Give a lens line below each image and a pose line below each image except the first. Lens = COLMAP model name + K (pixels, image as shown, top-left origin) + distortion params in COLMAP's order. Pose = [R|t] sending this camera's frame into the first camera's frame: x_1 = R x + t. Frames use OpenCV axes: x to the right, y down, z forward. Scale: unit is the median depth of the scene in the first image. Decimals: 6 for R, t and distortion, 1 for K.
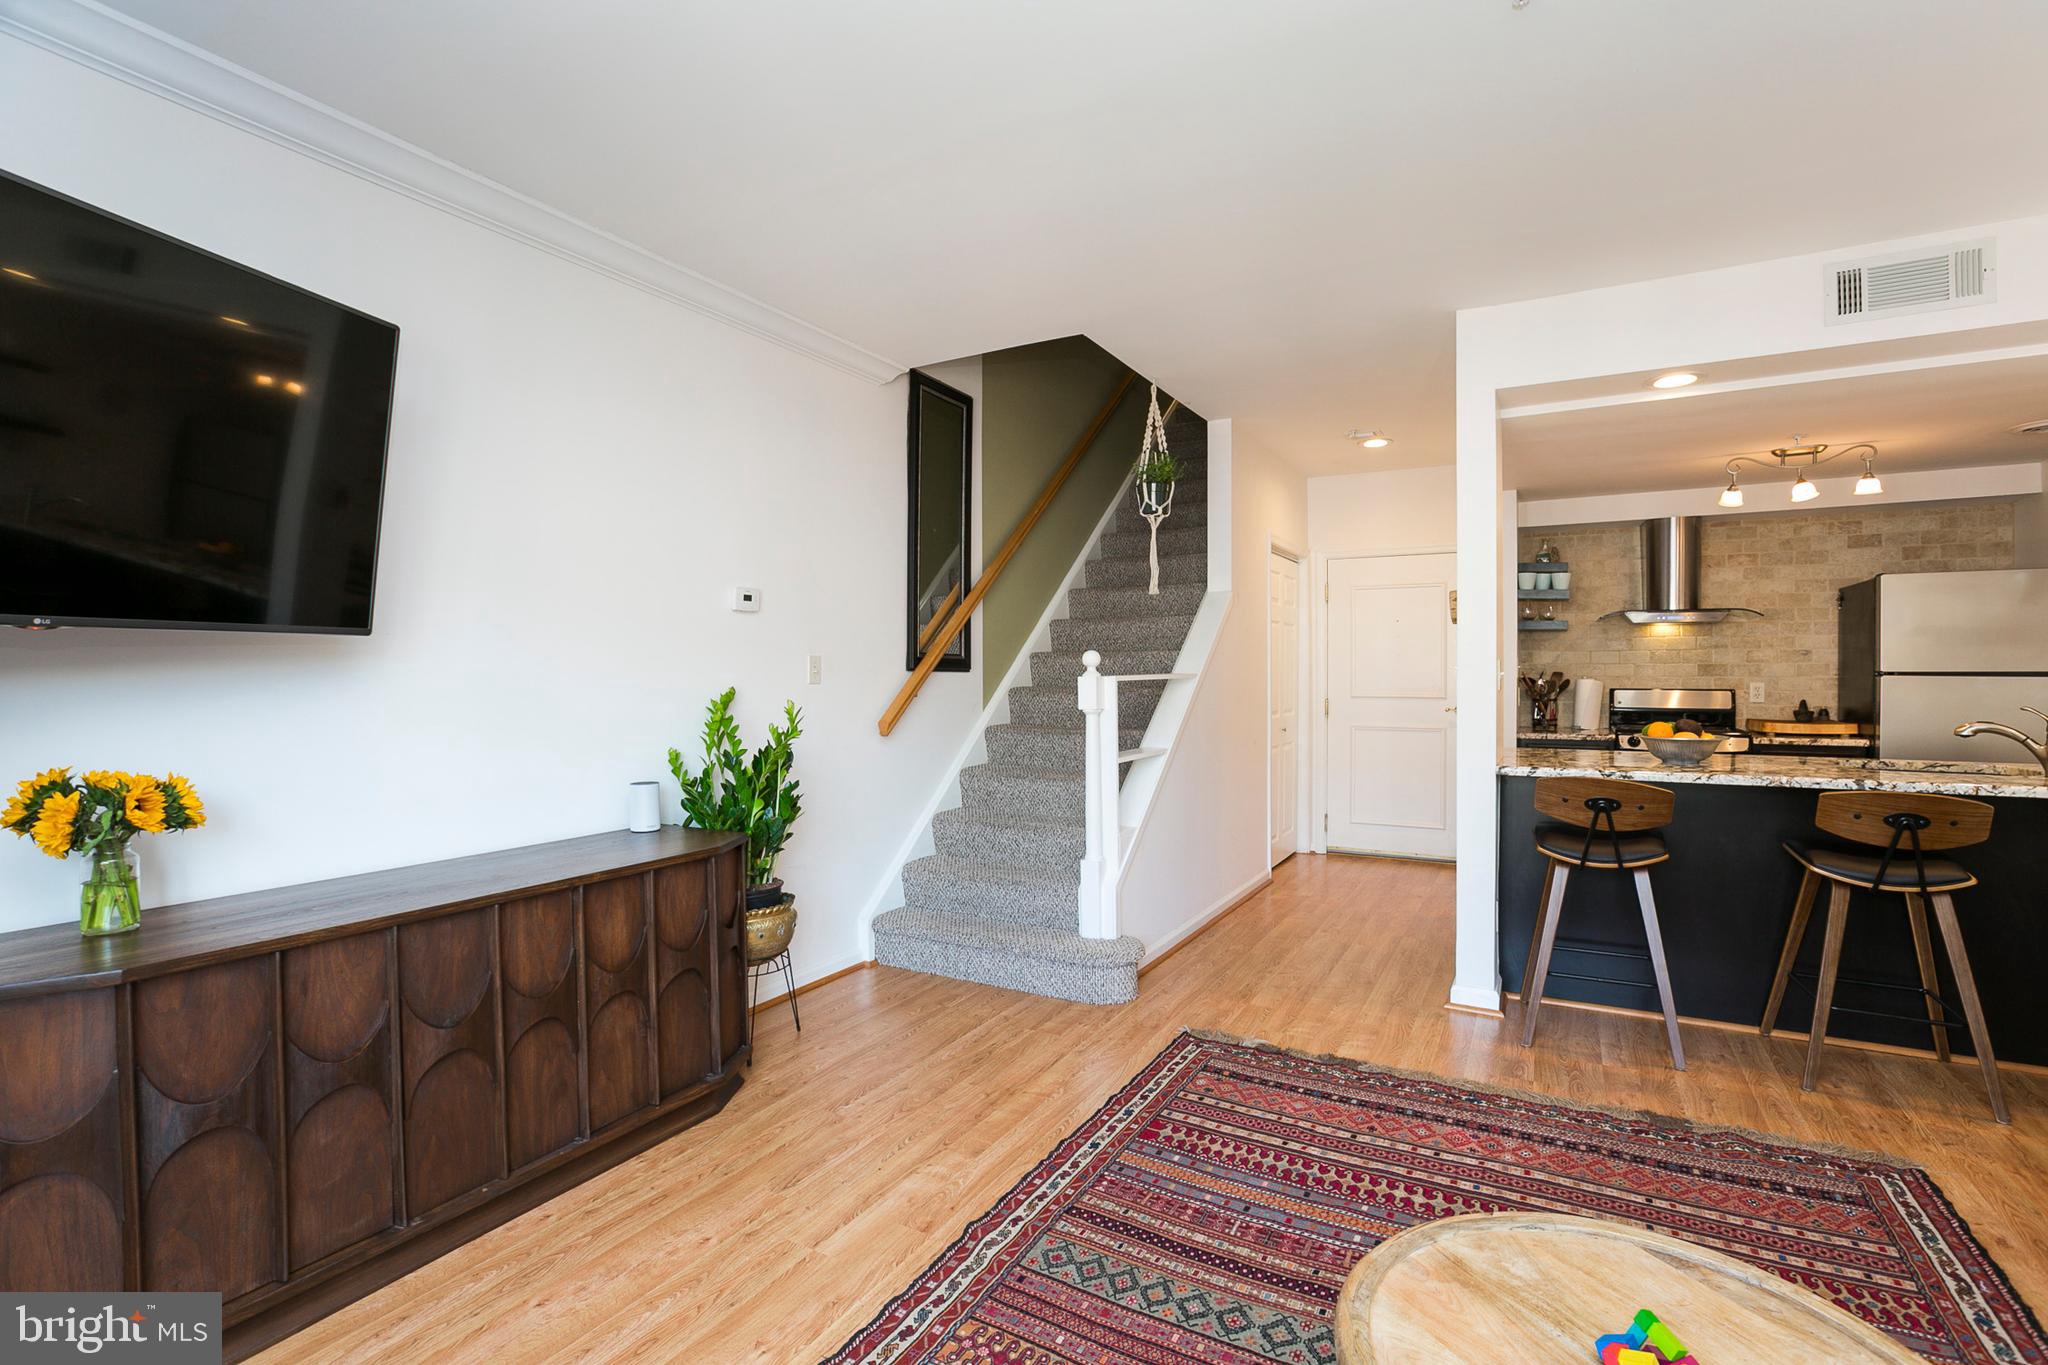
lens RADIAL K [[973.1, 0, 1025.6], [0, 973.1, 670.6], [0, 0, 1]] dist [-0.041140, 0.018312]
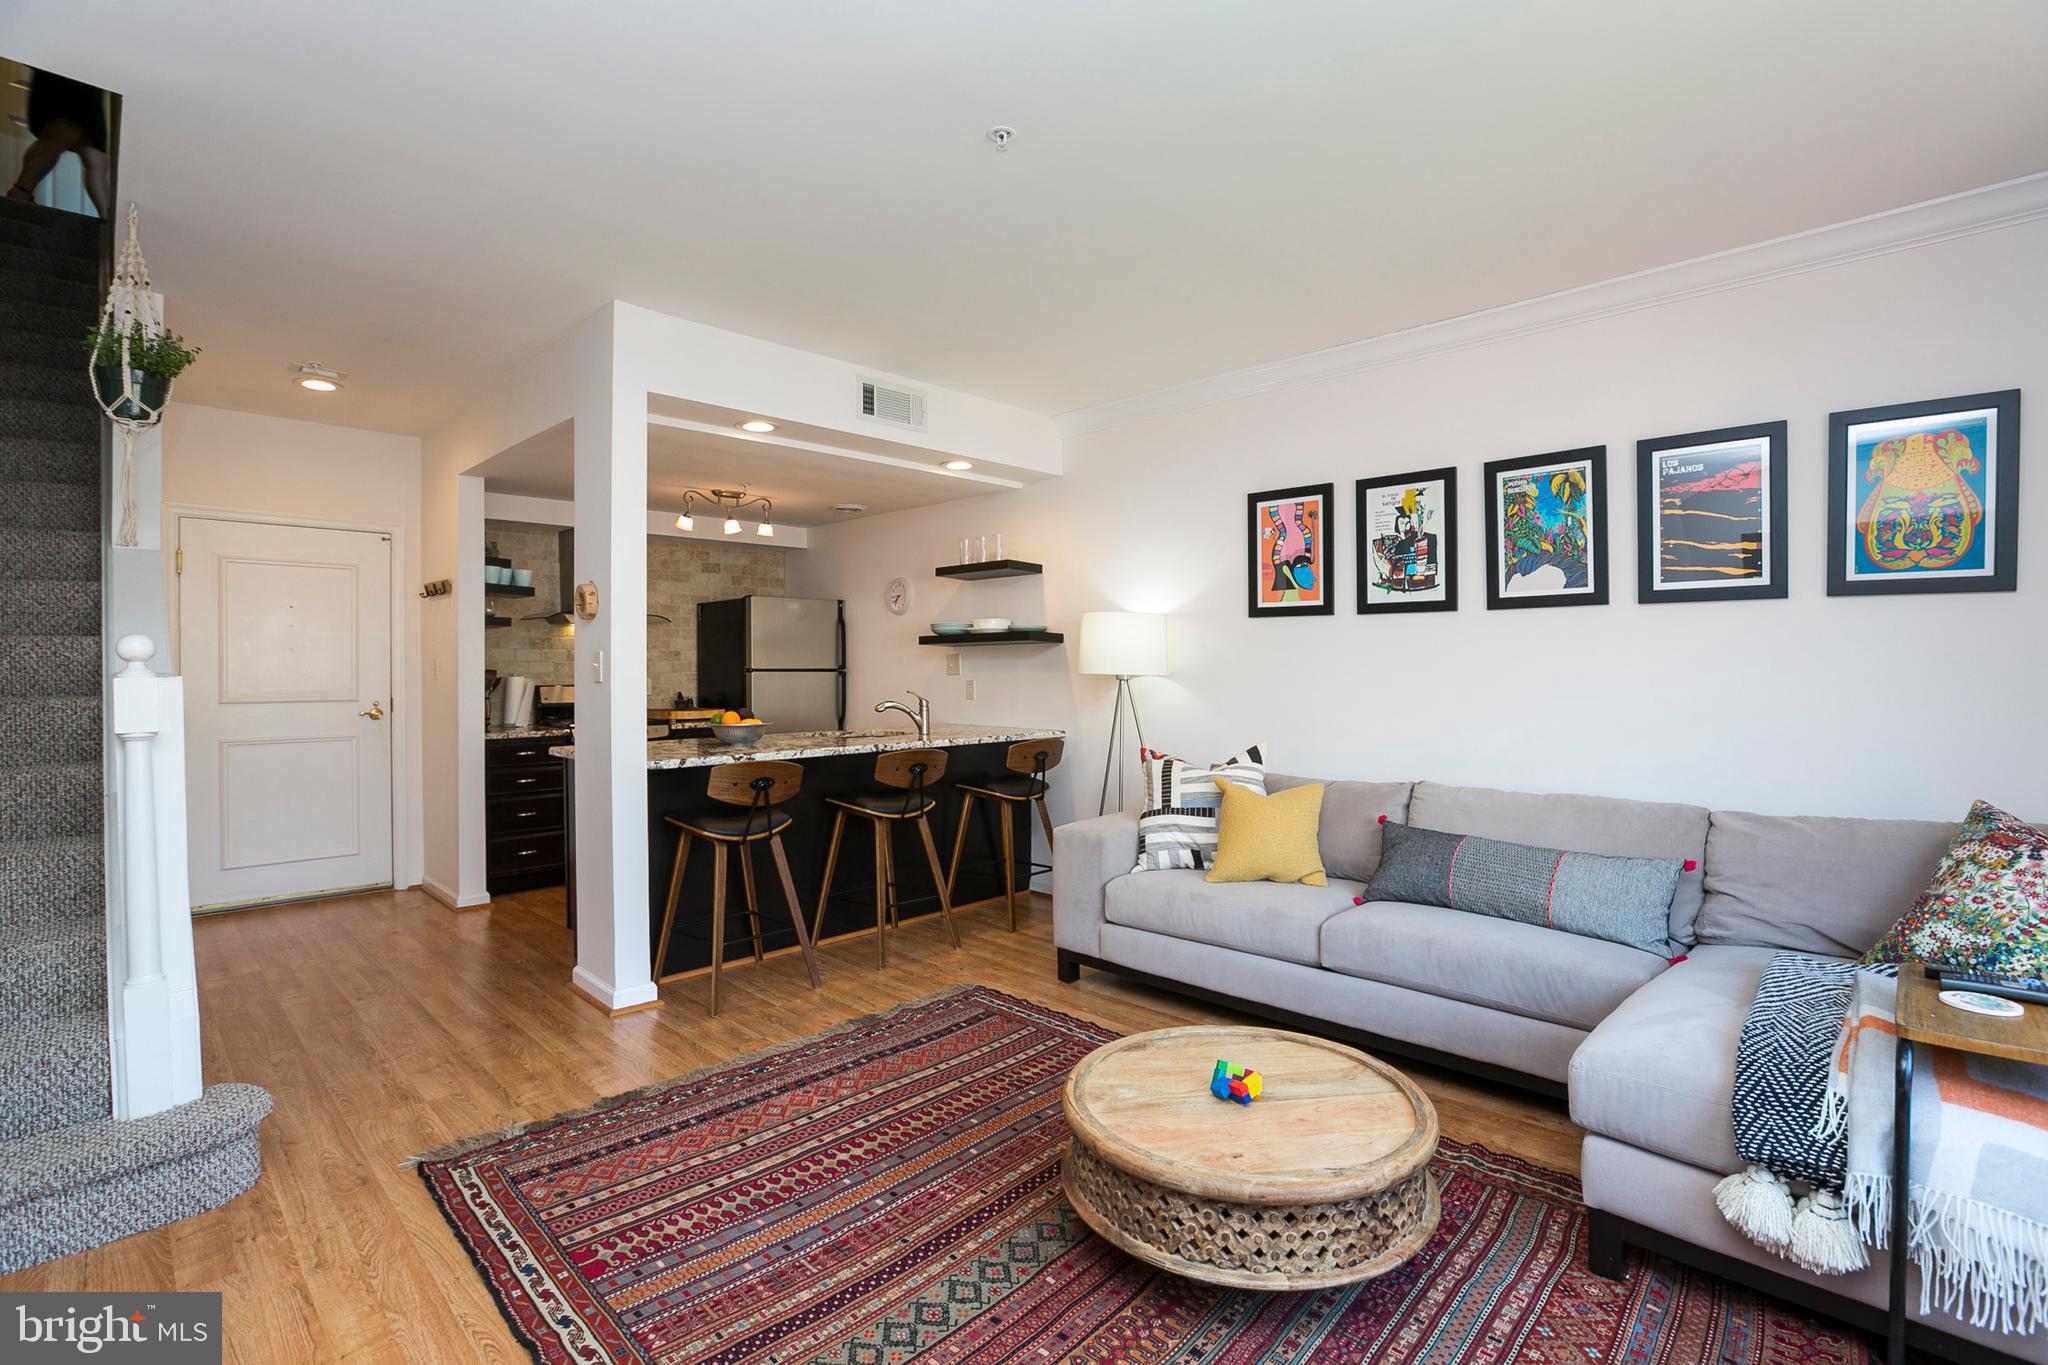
lens RADIAL K [[973.1, 0, 1020.4], [0, 973.1, 672.7], [0, 0, 1]] dist [-0.041140, 0.018312]
pose [[0.245712, -0.007101, 0.969317, -0.487876], [0.001041, 0.999975, 0.007062, -0.003575], [-0.969342, -0.000726, 0.245713, 0.439399]]
